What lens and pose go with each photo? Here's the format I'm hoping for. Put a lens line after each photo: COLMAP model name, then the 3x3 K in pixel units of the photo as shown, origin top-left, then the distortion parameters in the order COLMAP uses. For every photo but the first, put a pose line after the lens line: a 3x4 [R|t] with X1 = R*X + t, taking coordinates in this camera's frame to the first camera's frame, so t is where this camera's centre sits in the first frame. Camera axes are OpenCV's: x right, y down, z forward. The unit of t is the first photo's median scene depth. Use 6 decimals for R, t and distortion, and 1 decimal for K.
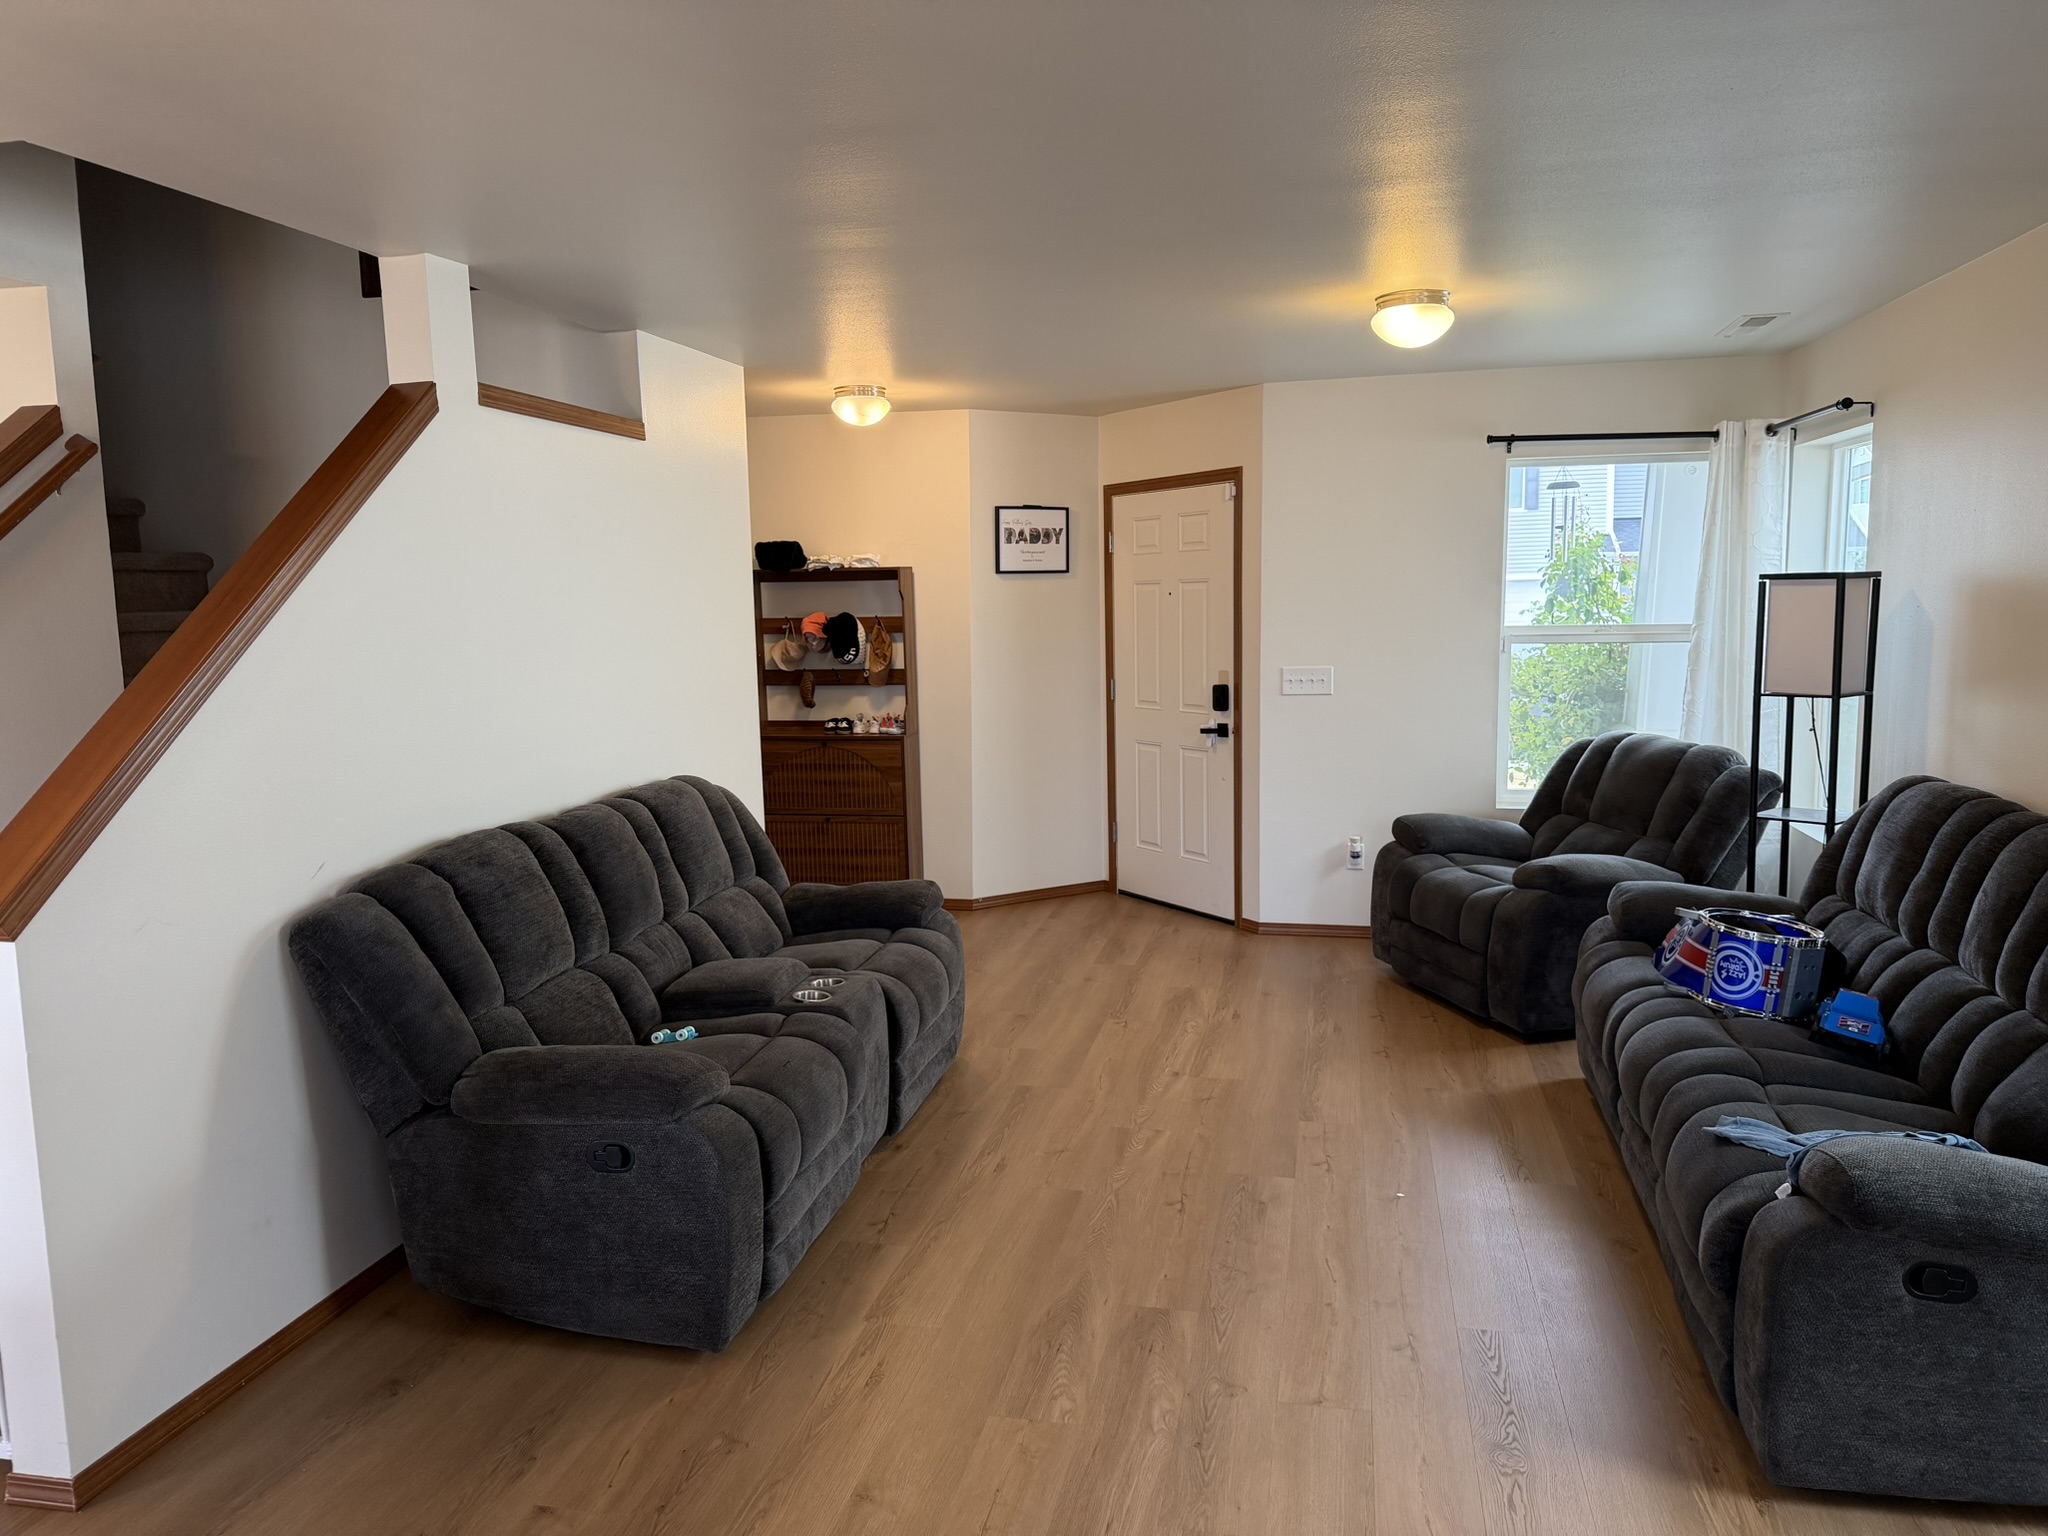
lens RADIAL K [[1438.2, 0, 1015.1], [0, 1438.2, 769.1], [0, 0, 1]] dist [0.120495, -0.175751]
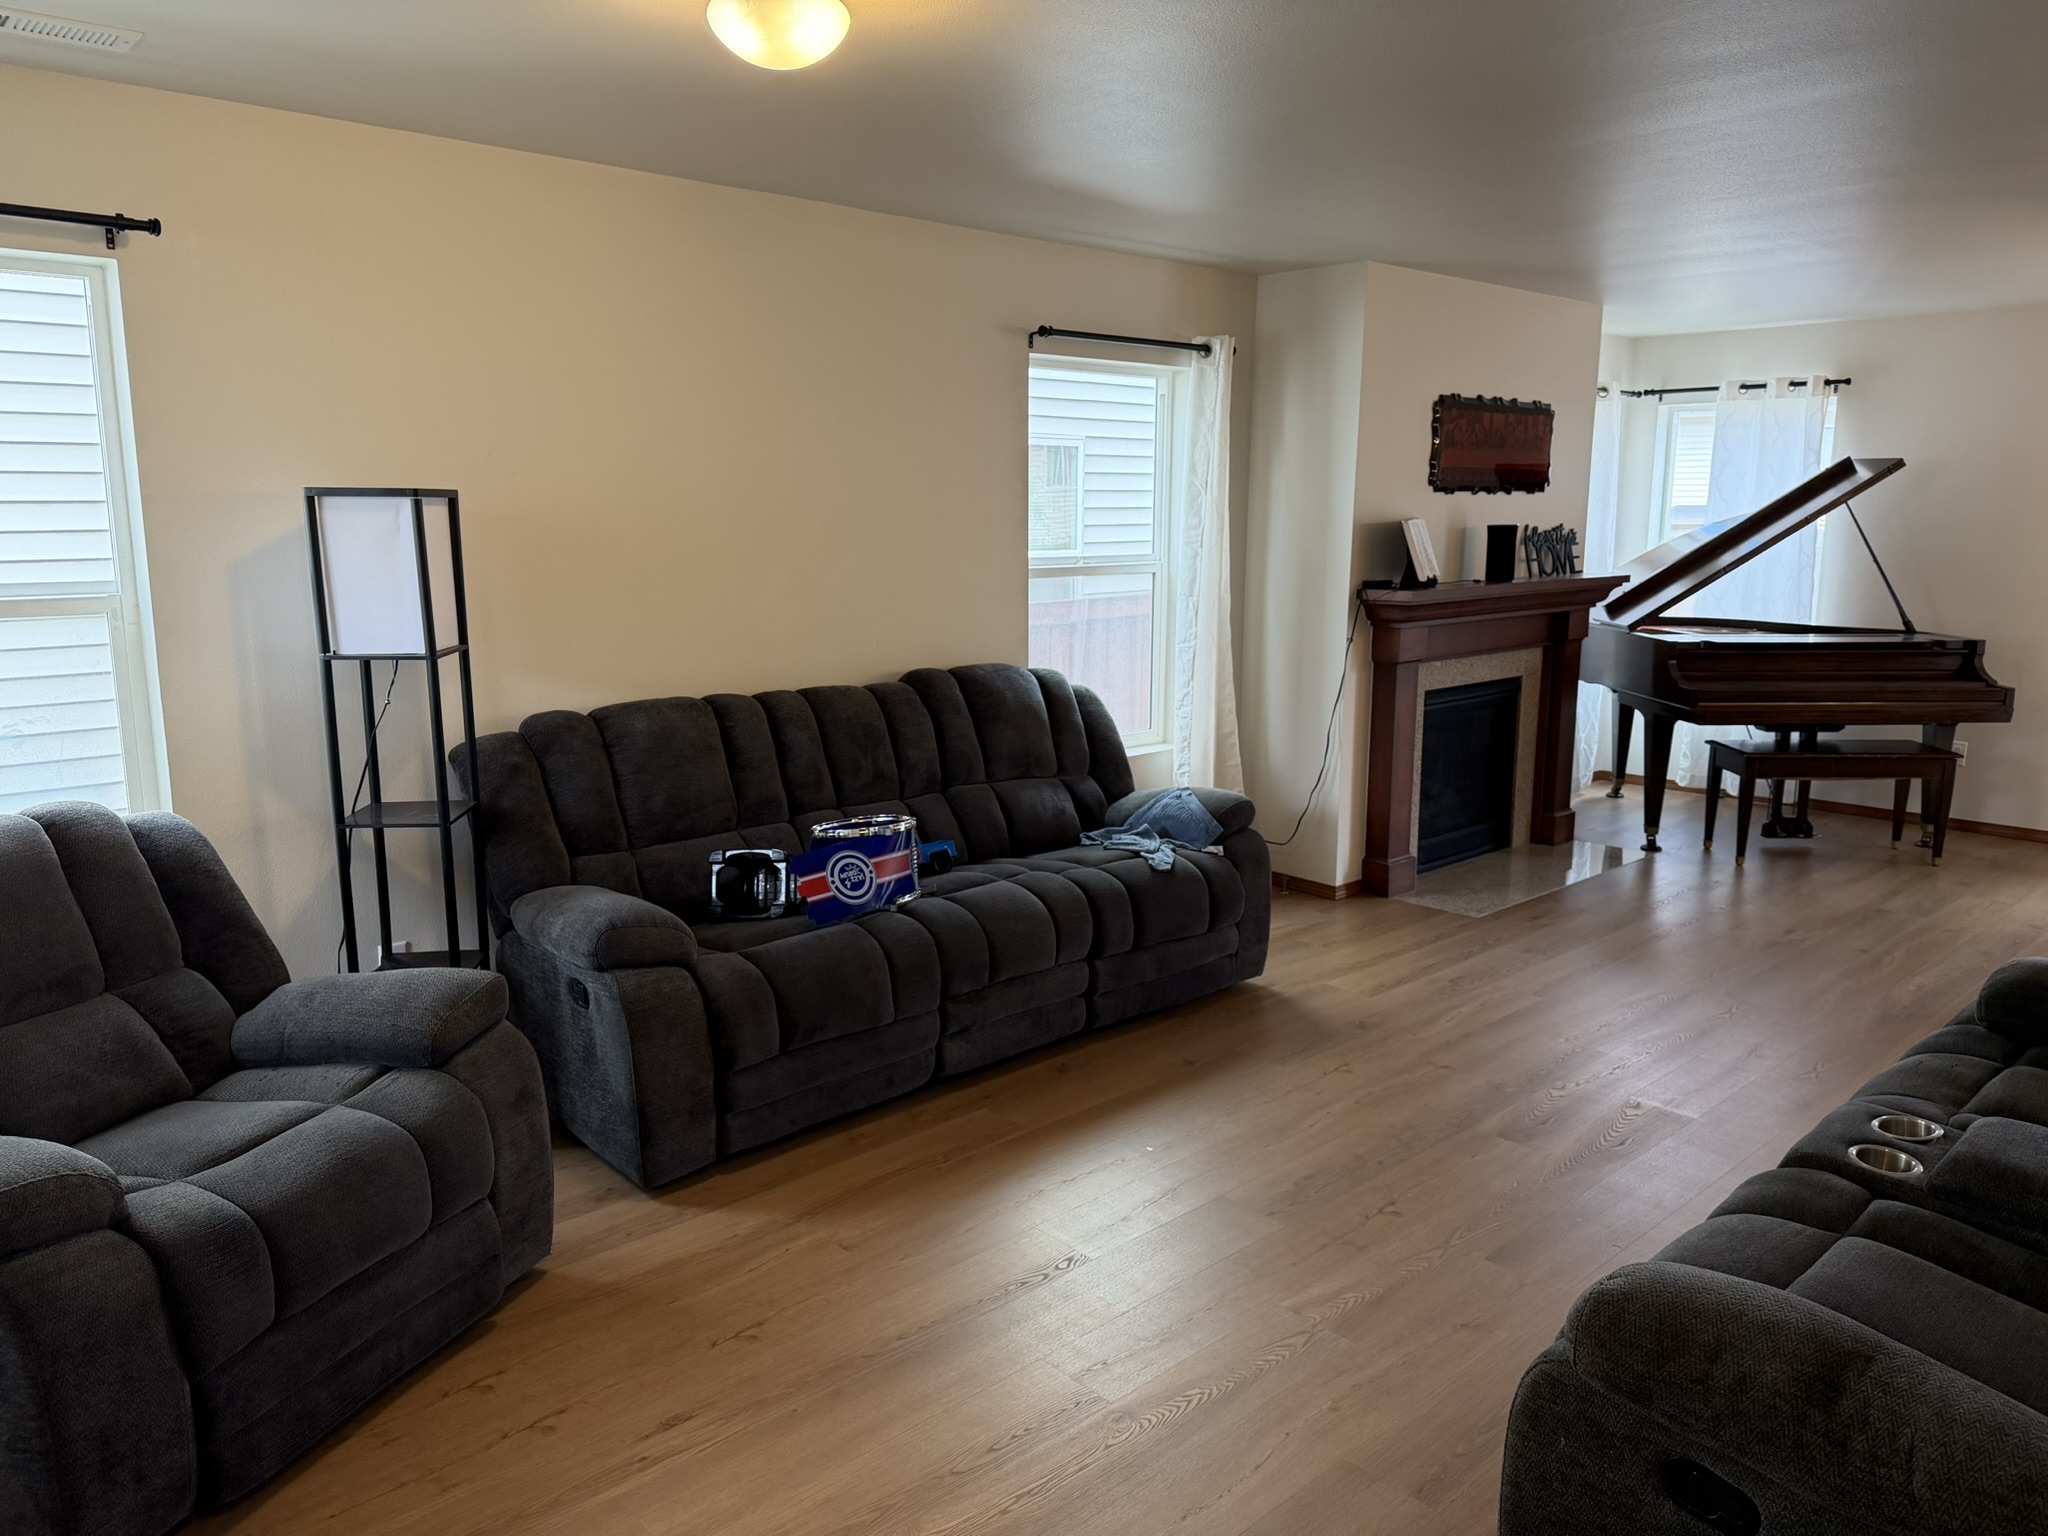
lens RADIAL K [[1438.2, 0, 1015.1], [0, 1438.2, 769.1], [0, 0, 1]] dist [0.120495, -0.175751]
pose [[-0.826325, -0.085666, 0.556640, -0.142676], [0.081882, 0.959588, 0.269232, -0.175772], [-0.557209, 0.268052, -0.785917, 1.487738]]
